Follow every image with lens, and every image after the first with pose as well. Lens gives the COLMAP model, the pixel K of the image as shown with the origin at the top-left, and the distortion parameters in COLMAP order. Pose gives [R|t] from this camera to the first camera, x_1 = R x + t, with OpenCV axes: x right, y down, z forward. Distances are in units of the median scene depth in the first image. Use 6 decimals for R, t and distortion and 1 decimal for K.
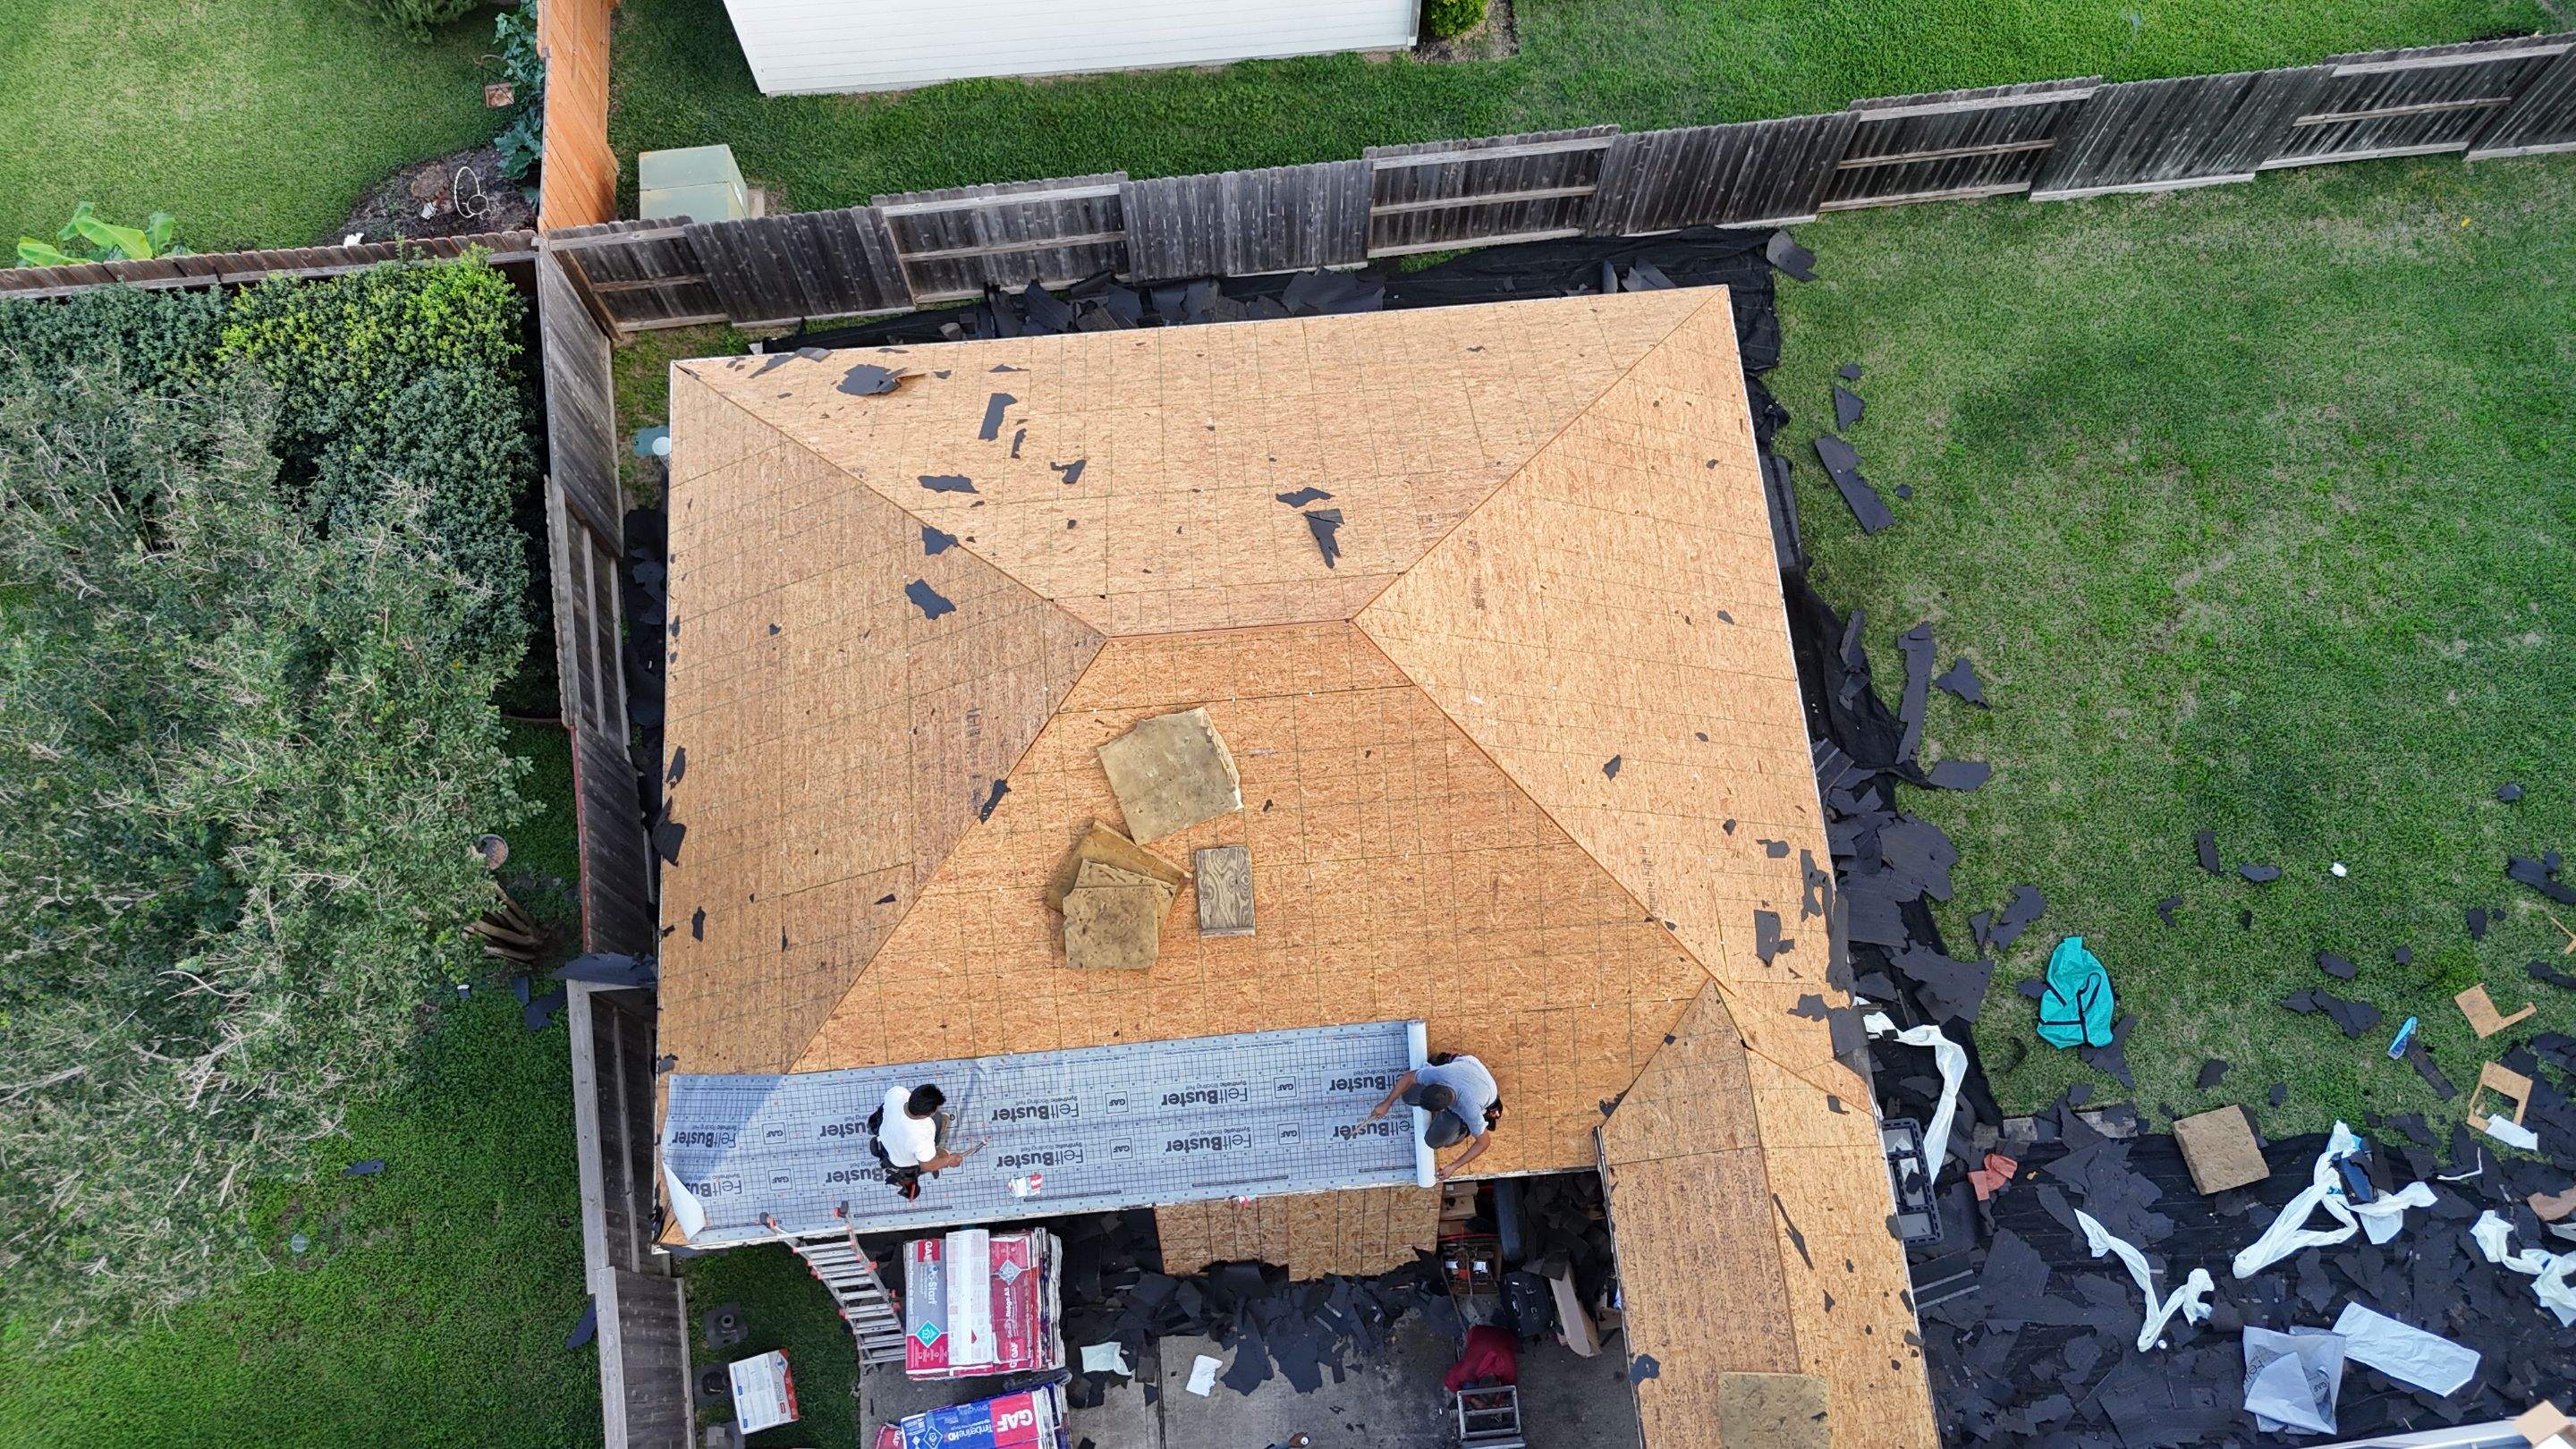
lens RADIAL K [[1897.5, 0, 1287.3], [0, 1897.5, 722.3], [0, 0, 1]] dist [0.053993, -0.052535]
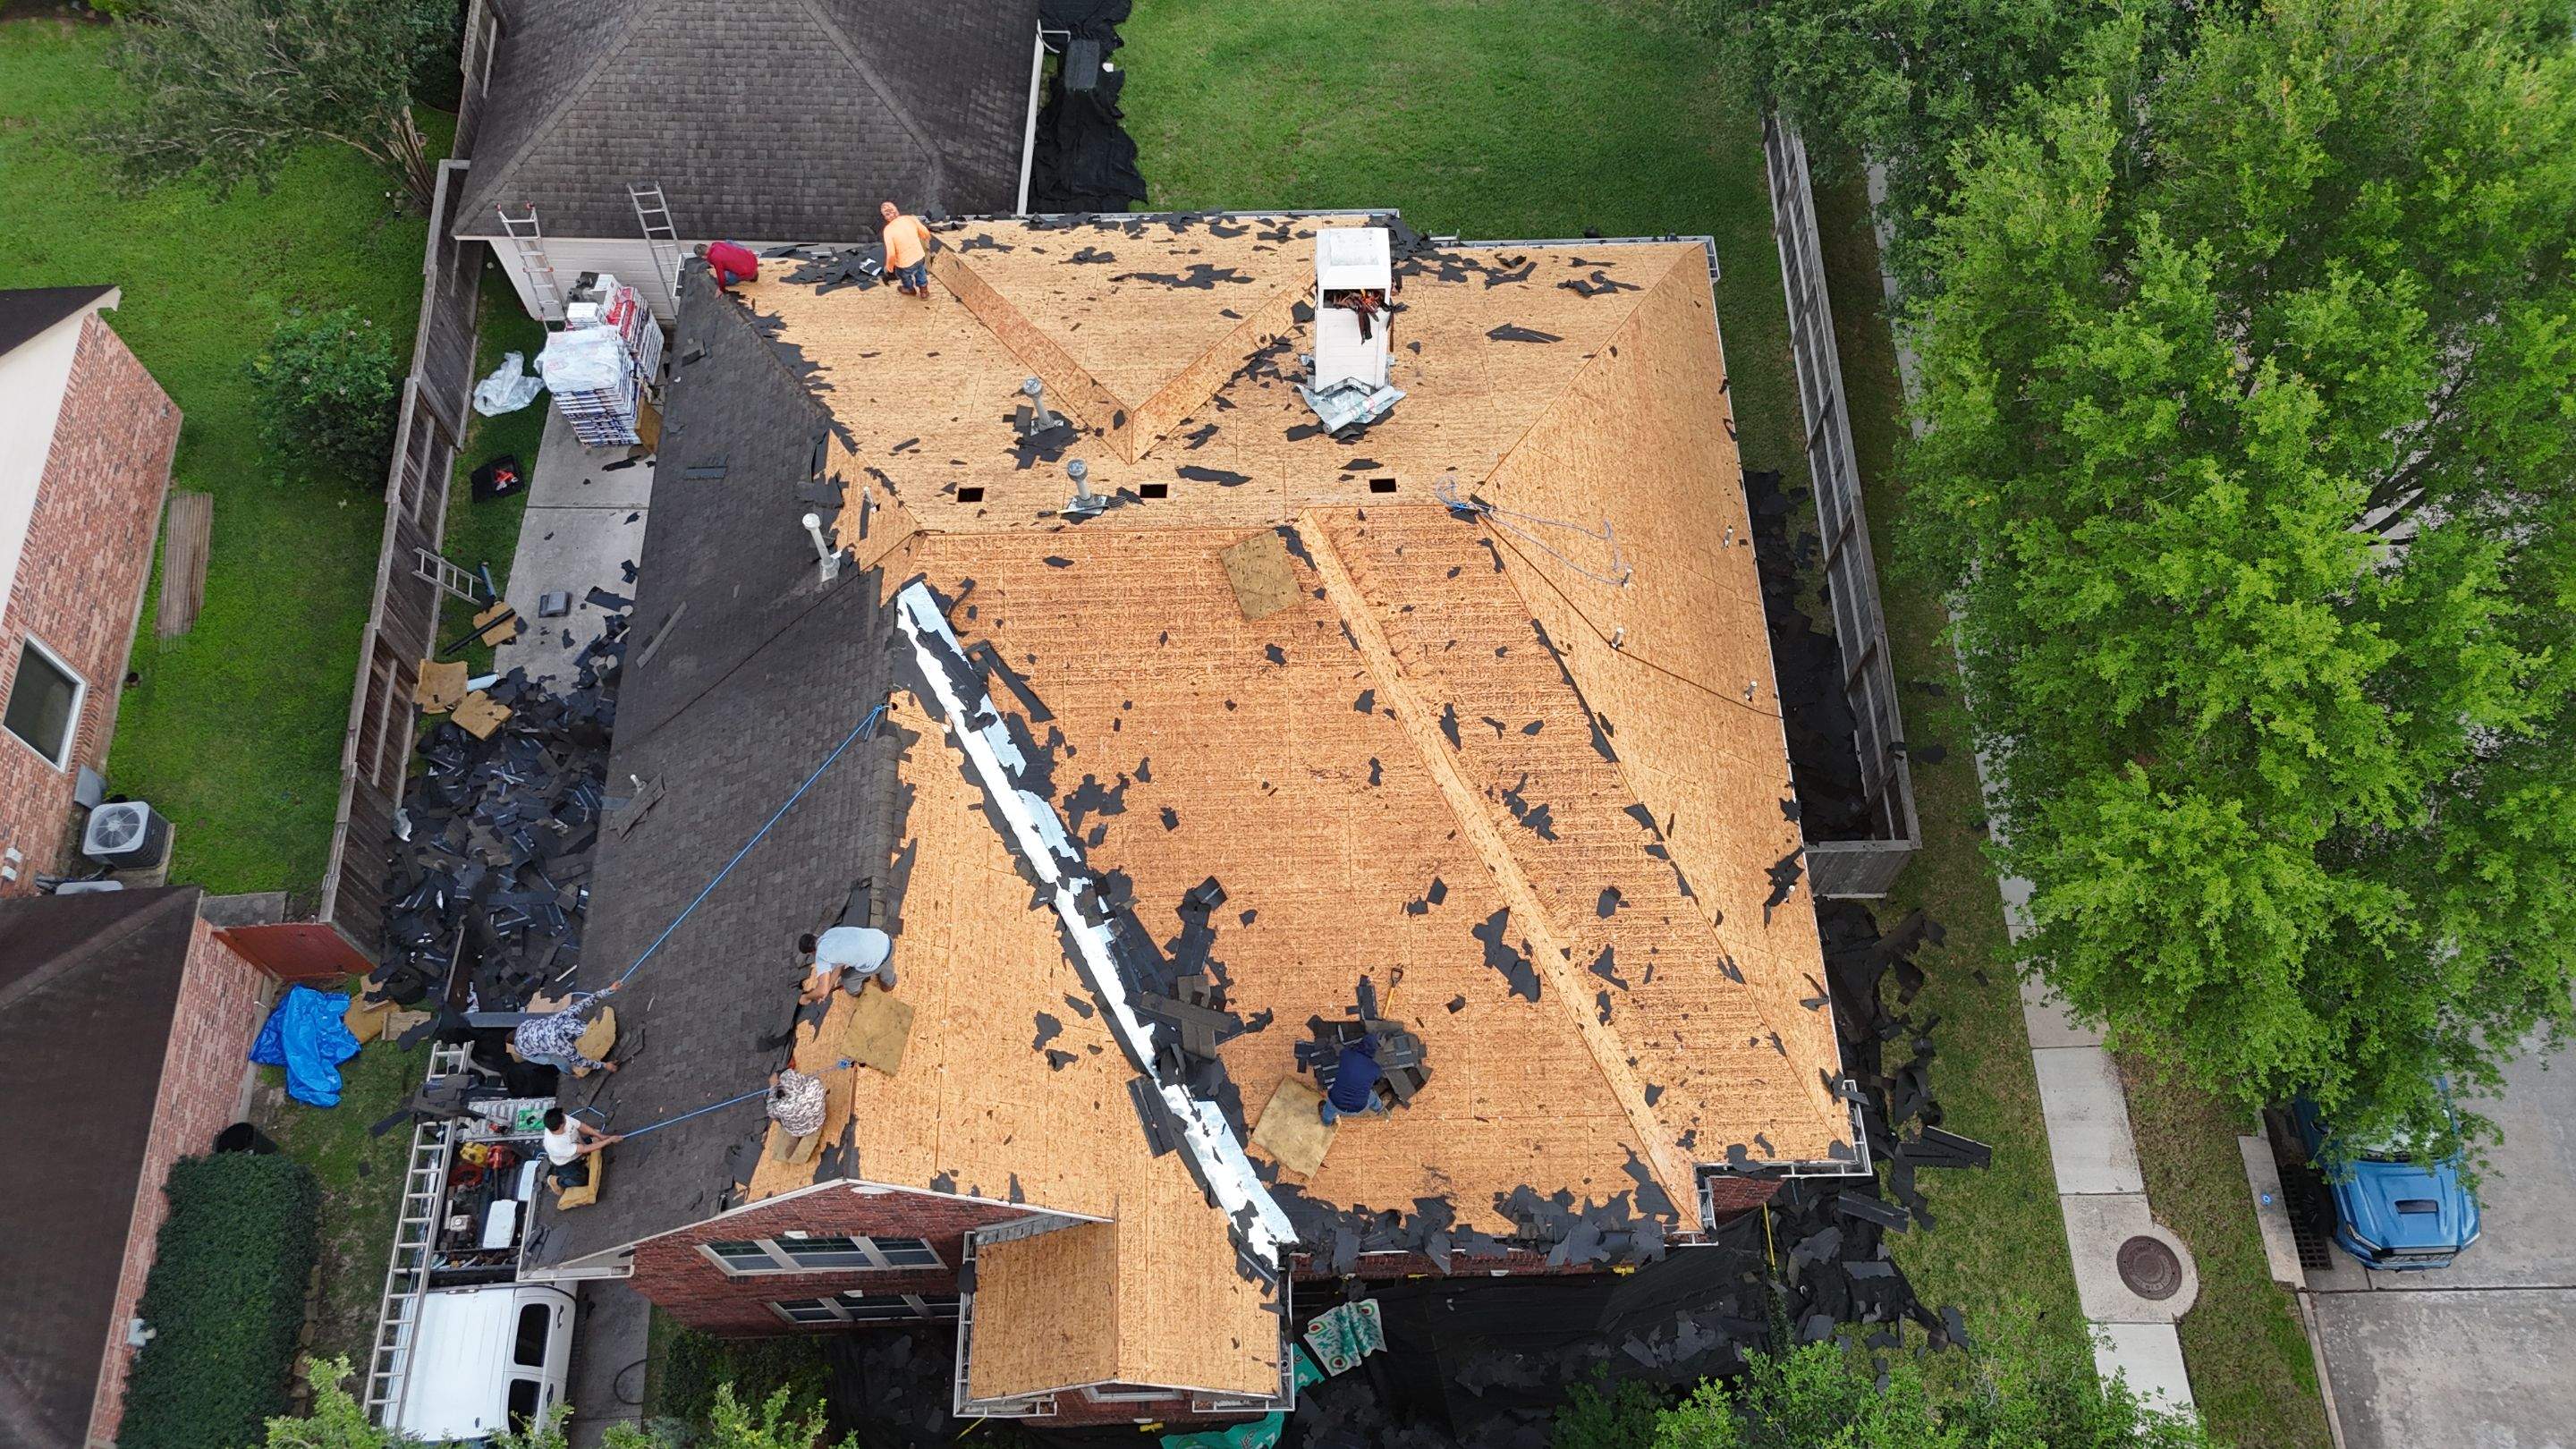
lens RADIAL K [[1897.5, 0, 1280.4], [0, 1897.5, 703.1], [0, 0, 1]] dist [0.053993, -0.052535]
pose [[0.994119, 0.092543, -0.056250, 0.605564], [-0.100198, 0.983057, -0.153493, 0.794198], [0.041092, 0.158226, 0.986547, -0.806518]]
